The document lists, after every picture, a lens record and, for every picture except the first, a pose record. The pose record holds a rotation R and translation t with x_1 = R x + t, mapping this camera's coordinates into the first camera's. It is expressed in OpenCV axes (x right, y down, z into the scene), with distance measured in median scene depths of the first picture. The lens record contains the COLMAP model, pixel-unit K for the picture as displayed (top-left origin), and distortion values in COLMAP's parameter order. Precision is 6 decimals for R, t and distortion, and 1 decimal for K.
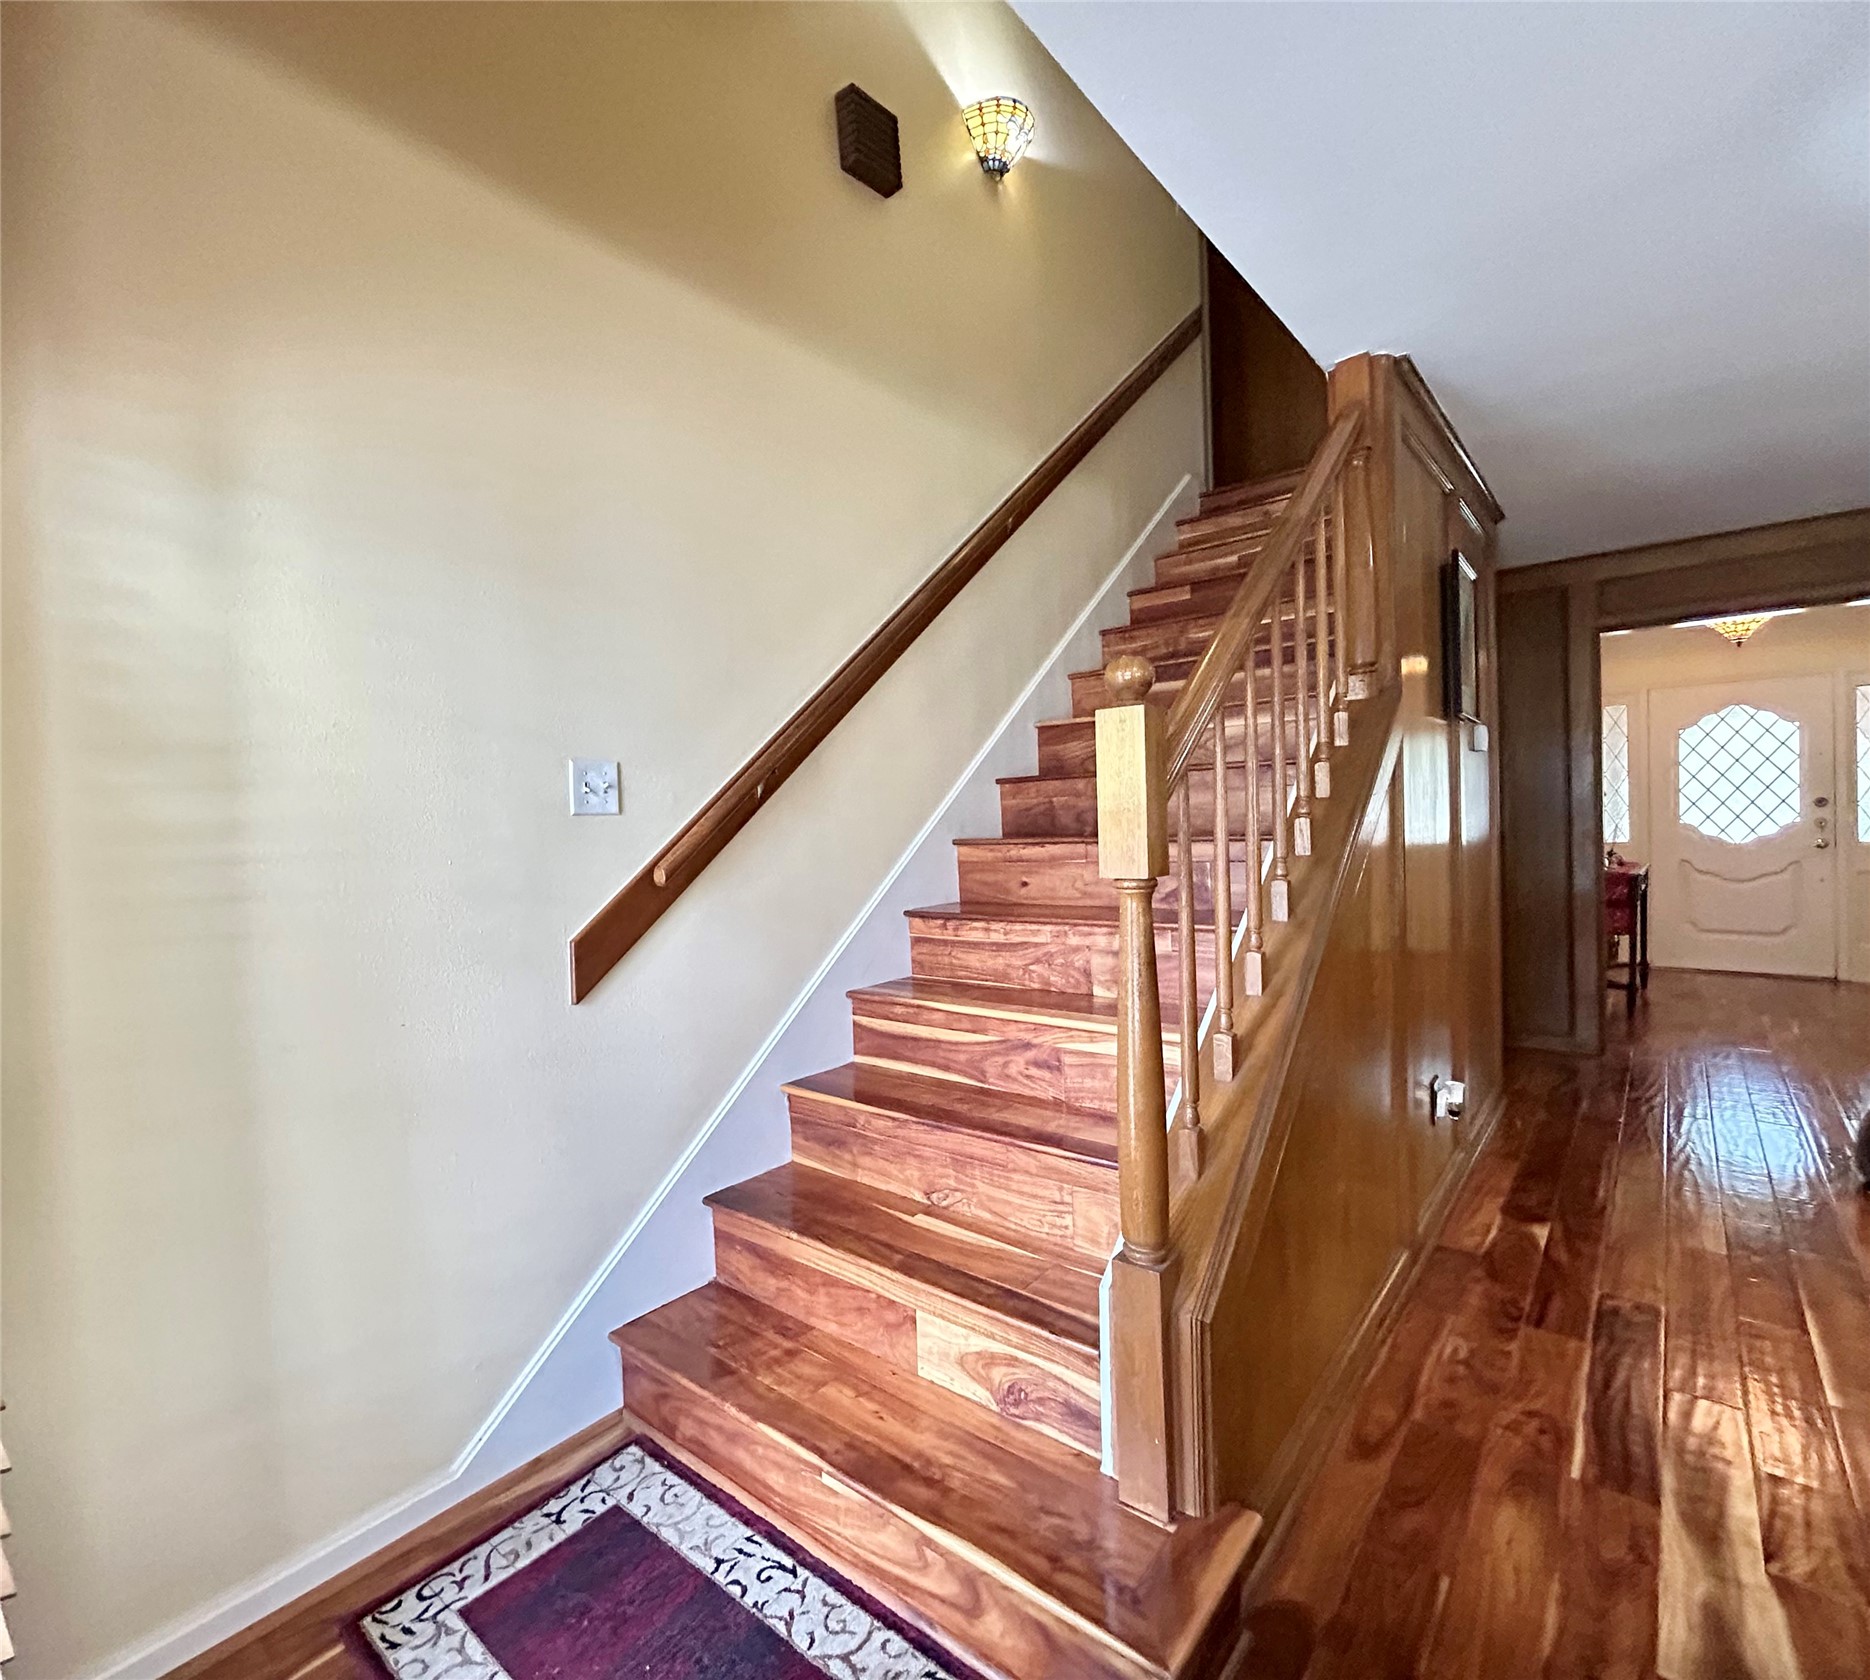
lens RADIAL K [[891.3, 0, 935.0], [0, 891.3, 840.0], [0, 0, 1]] dist [0.031938, 0.000107]
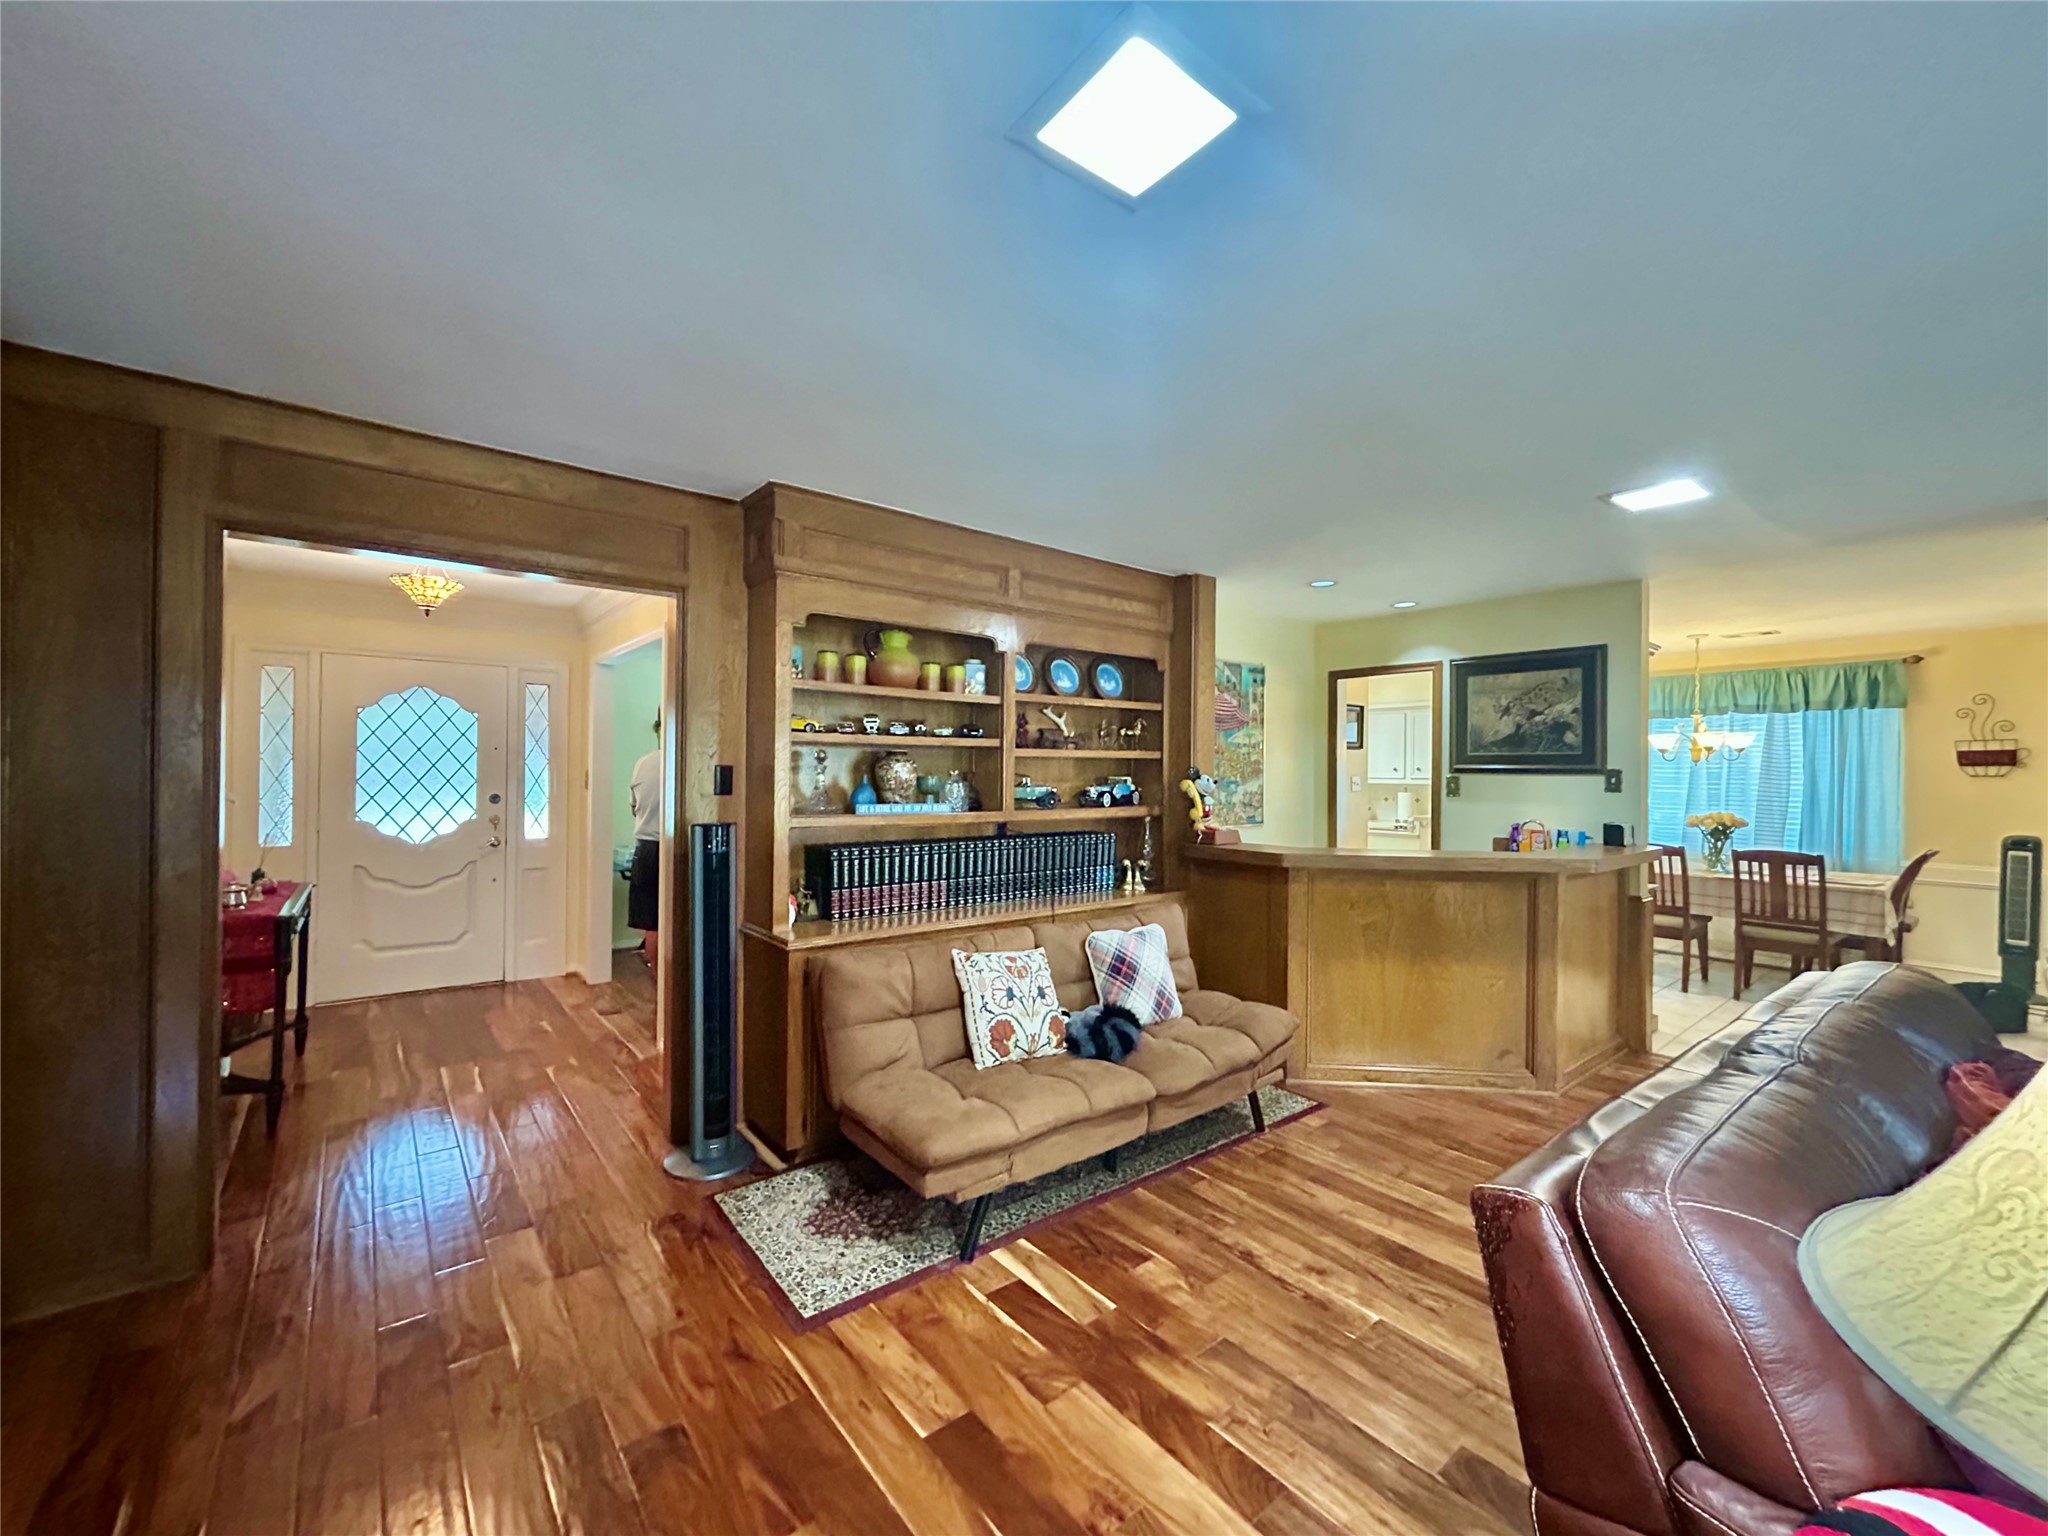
lens RADIAL K [[827.7, 0, 1024.0], [0, 827.7, 768.0], [0, 0, 1]] dist [-0.001707, 0.000349]
pose [[0.209336, 0.038085, 0.977102, 0.224578], [0.001835, 0.999224, -0.039340, -0.037558], [-0.977842, 0.010029, 0.209104, 0.266739]]
